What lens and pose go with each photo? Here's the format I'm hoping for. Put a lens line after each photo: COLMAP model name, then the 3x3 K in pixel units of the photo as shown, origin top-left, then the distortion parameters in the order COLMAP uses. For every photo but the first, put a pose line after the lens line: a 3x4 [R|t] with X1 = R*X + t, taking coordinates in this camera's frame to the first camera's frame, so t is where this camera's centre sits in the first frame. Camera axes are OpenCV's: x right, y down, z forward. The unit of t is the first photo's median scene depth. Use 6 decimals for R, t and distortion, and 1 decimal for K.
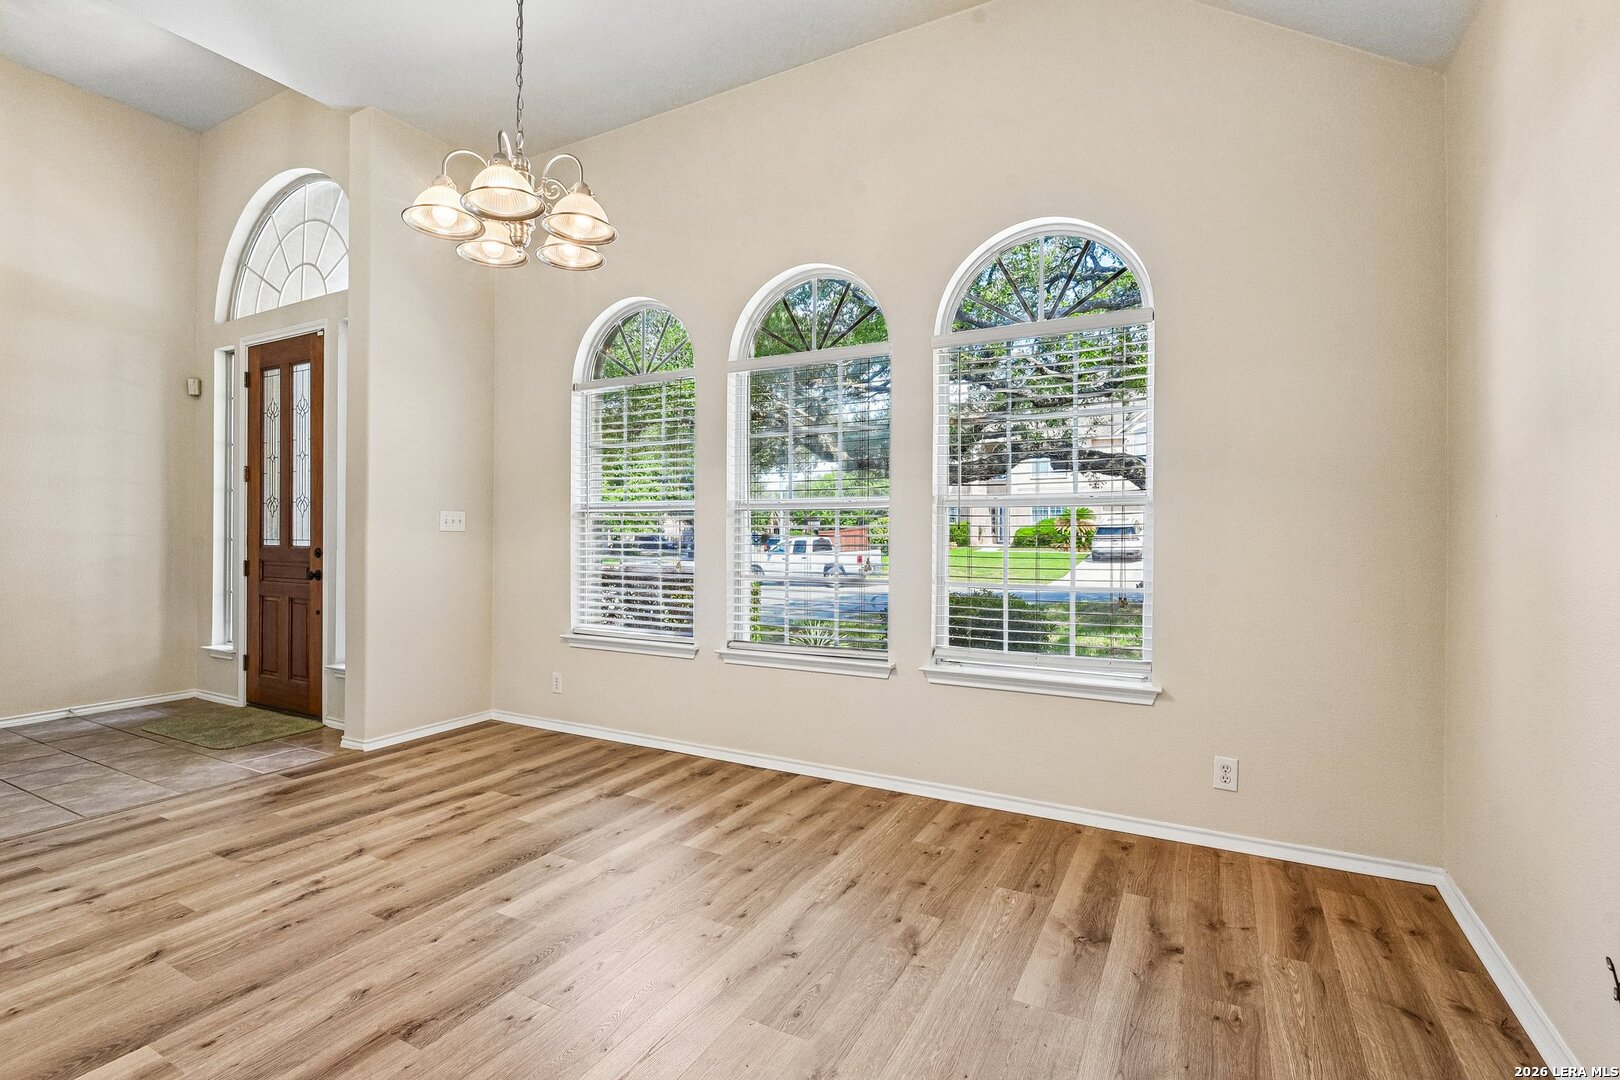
lens RADIAL K [[746.1, 0, 806.4], [0, 746.1, 539.1], [0, 0, 1]] dist [0.001149, -0.006437]
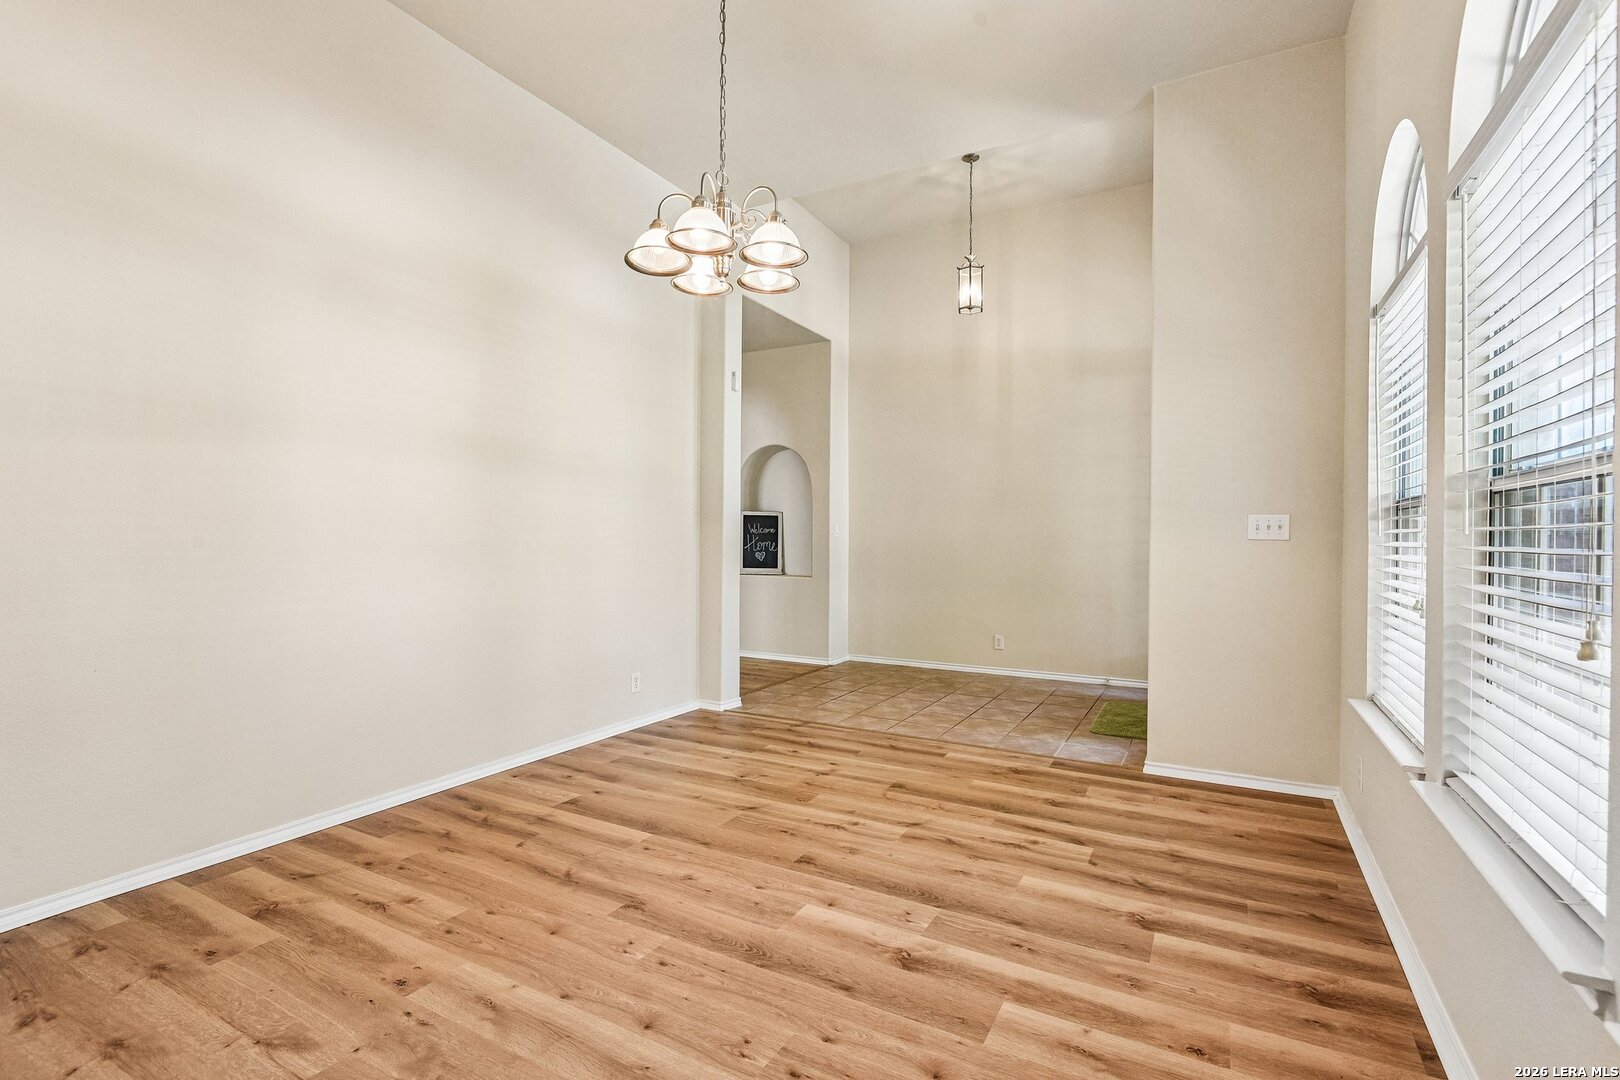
lens RADIAL K [[746.1, 0, 806.4], [0, 746.1, 539.1], [0, 0, 1]] dist [0.001149, -0.006437]
pose [[-0.013062, -0.001820, -0.999913, 0.444722], [-0.014475, 0.999894, -0.001631, -0.003903], [0.999810, 0.014452, -0.013087, 0.720637]]
